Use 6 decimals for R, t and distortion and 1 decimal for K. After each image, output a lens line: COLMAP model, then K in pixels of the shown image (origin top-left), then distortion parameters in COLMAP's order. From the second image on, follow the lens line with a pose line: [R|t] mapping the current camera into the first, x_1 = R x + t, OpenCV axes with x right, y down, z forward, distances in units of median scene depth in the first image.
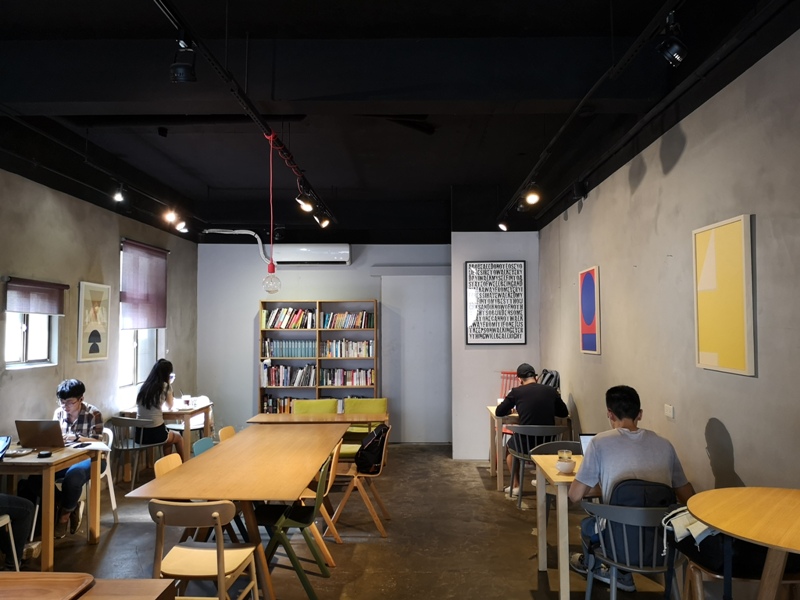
lens RADIAL K [[640.7, 0, 397.6], [0, 640.7, 300.7], [0, 0, 1]] dist [0.049968, -0.074252]
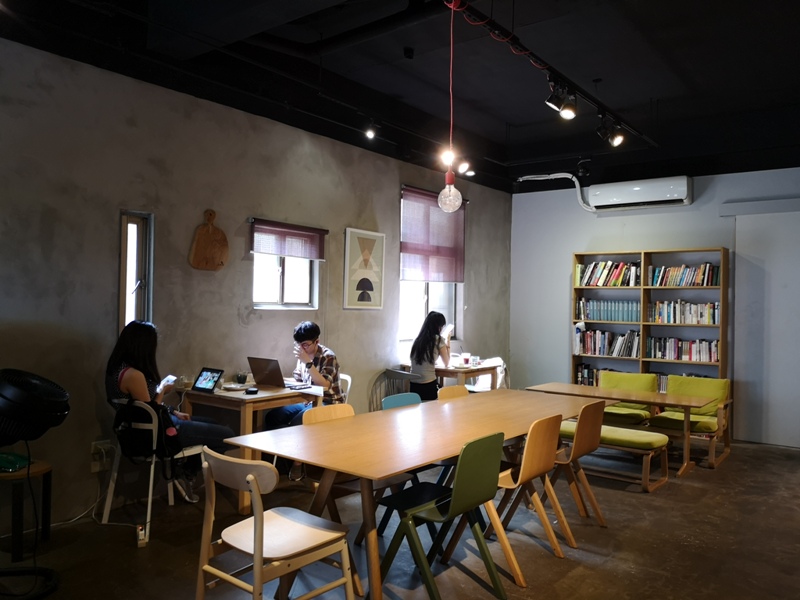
lens RADIAL K [[640.7, 0, 397.6], [0, 640.7, 300.7], [0, 0, 1]] dist [0.049968, -0.074252]
pose [[0.807359, 0.015880, -0.589847, 0.102601], [0.004057, 0.999465, 0.032461, 0.034113], [0.590047, -0.028600, 0.806862, 0.169914]]
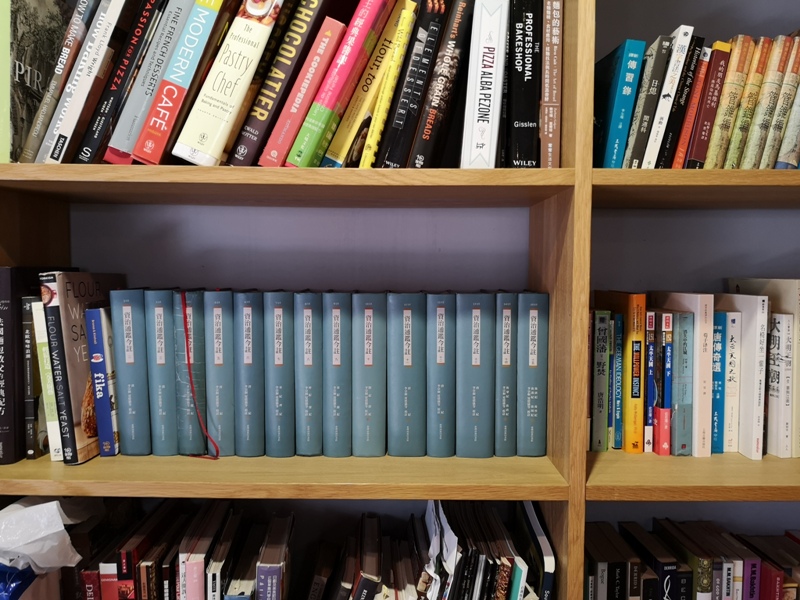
lens RADIAL K [[634.9, 0, 399.9], [0, 634.9, 304.3], [0, 0, 1]] dist [0.053391, -0.097082]
pose [[0.999584, 0.003311, 0.028634, -0.152277], [-0.005259, 0.997656, 0.068221, 0.057044], [-0.028341, -0.068343, 0.997259, 0.906527]]
